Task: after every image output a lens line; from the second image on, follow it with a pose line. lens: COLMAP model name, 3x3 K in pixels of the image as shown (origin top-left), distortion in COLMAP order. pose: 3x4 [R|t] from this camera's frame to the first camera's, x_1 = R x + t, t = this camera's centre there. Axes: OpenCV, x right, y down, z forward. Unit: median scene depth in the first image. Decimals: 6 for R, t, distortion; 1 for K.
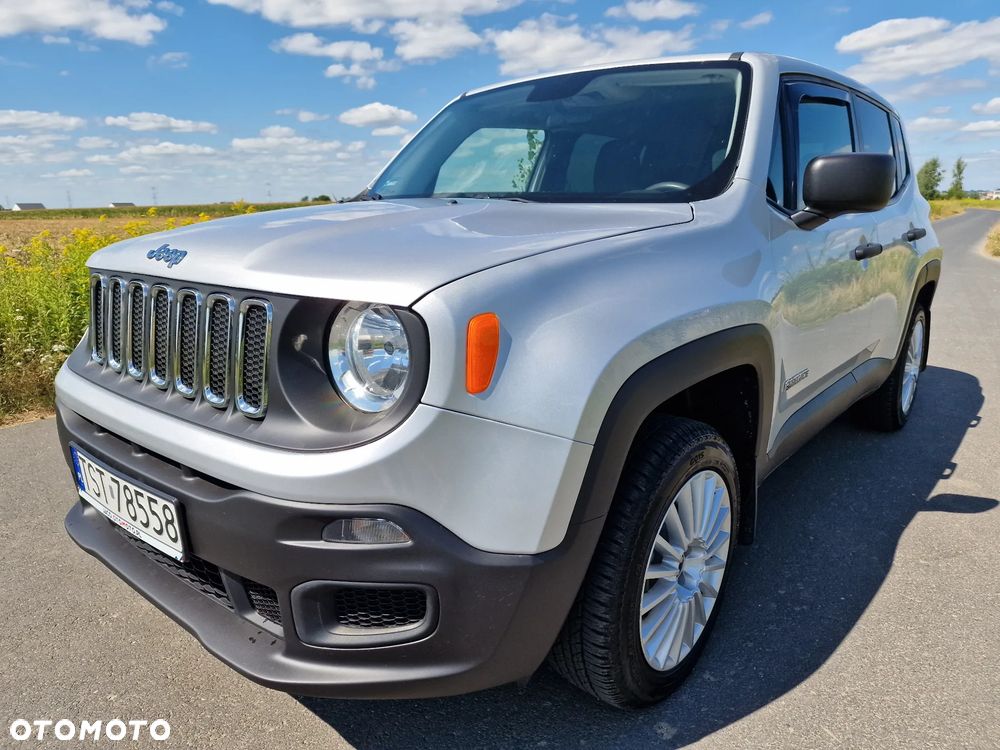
lens RADIAL K [[658.4, 0, 498.8], [0, 658.4, 381.0], [0, 0, 1]] dist [0.057016, -0.053984]
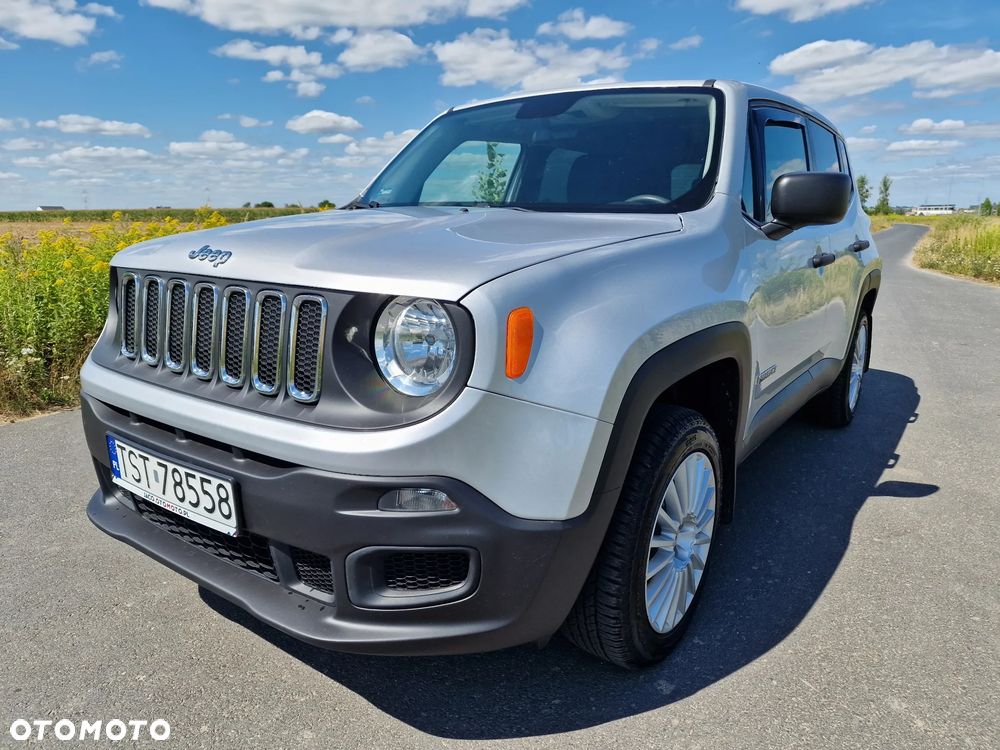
lens RADIAL K [[660.3, 0, 491.8], [0, 660.3, 377.2], [0, 0, 1]] dist [0.059593, -0.054961]
pose [[0.997559, -0.003027, 0.069763, -0.121355], [0.004391, 0.999802, -0.019393, 0.031620], [-0.069691, 0.019652, 0.997375, -0.105738]]
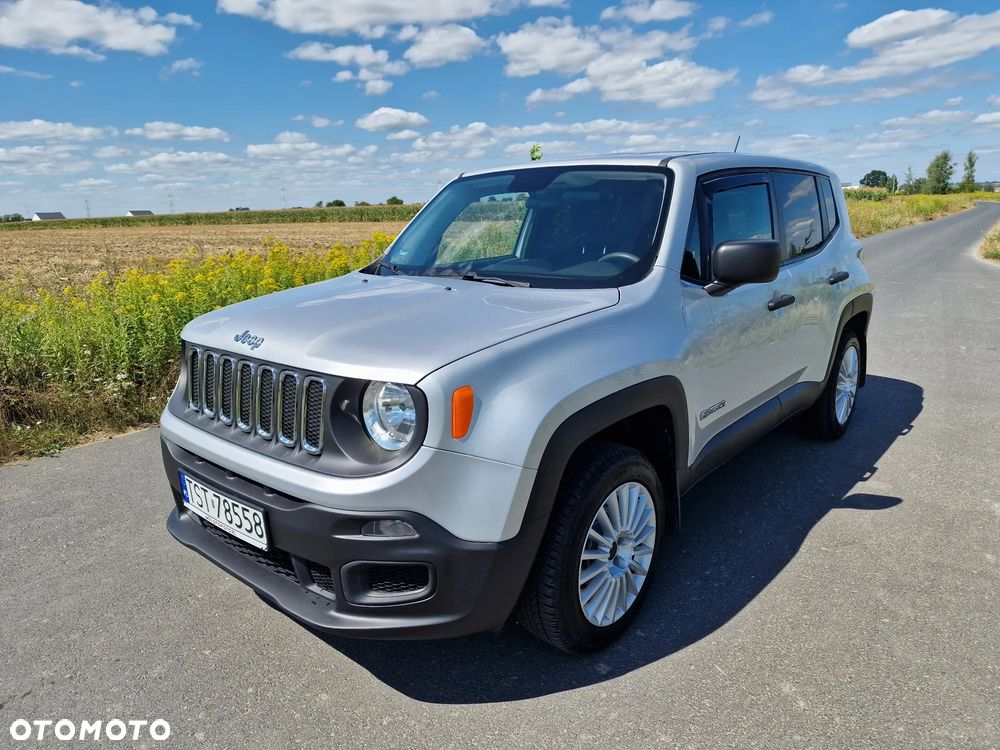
lens RADIAL K [[657.3, 0, 502.0], [0, 657.3, 375.4], [0, 0, 1]] dist [0.058912, -0.048399]
pose [[0.999710, -0.015990, -0.018002, 0.078264], [0.015860, 0.999847, -0.007337, -0.093268], [0.018116, 0.007050, 0.999811, -0.437435]]
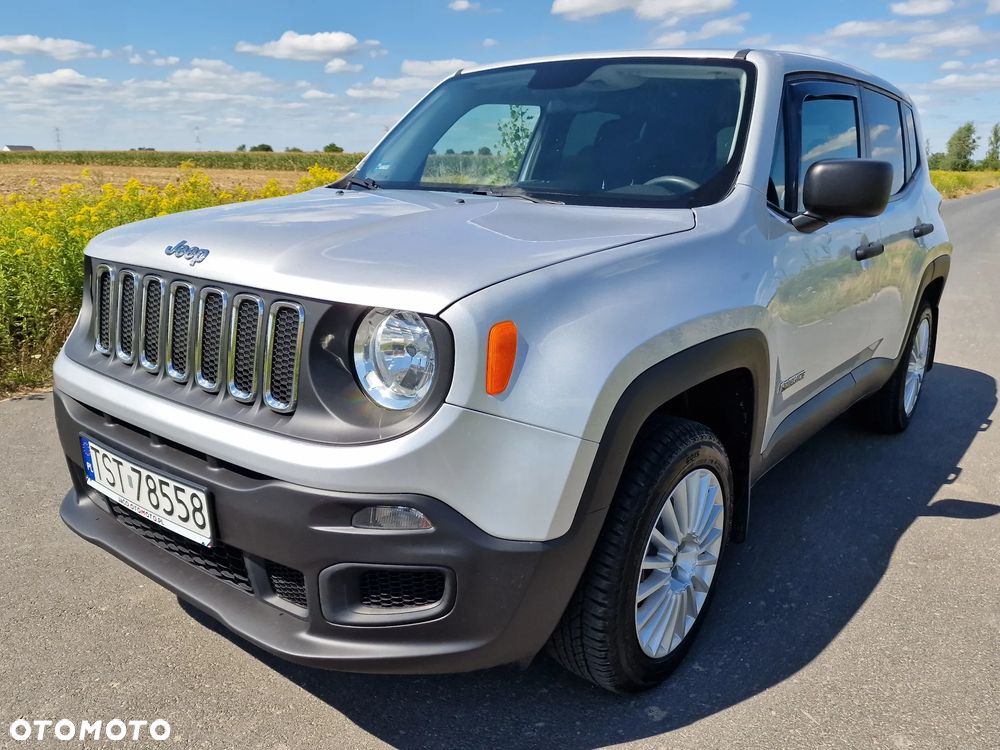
lens RADIAL K [[764.1, 0, 496.8], [0, 764.1, 386.8], [0, 0, 1]] dist [0.062237, -0.054564]
pose [[0.999079, 0.017625, 0.039124, -0.064297], [-0.018587, 0.999530, 0.024359, -0.019928], [-0.038677, -0.025064, 0.998937, -0.214965]]
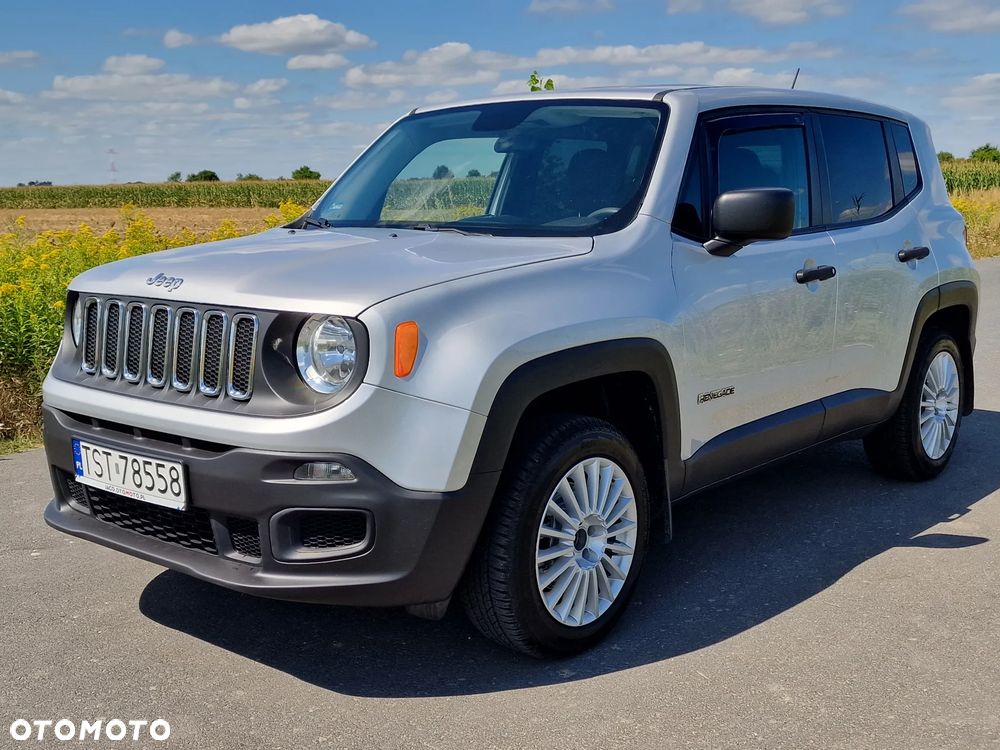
lens RADIAL K [[1157.5, 0, 493.1], [0, 1157.5, 393.0], [0, 0, 1]] dist [0.156719, -0.410927]
pose [[0.999916, -0.002001, -0.012767, 0.157875], [0.000936, 0.996555, -0.082934, 0.210966], [0.012889, 0.082915, 0.996473, -1.216388]]
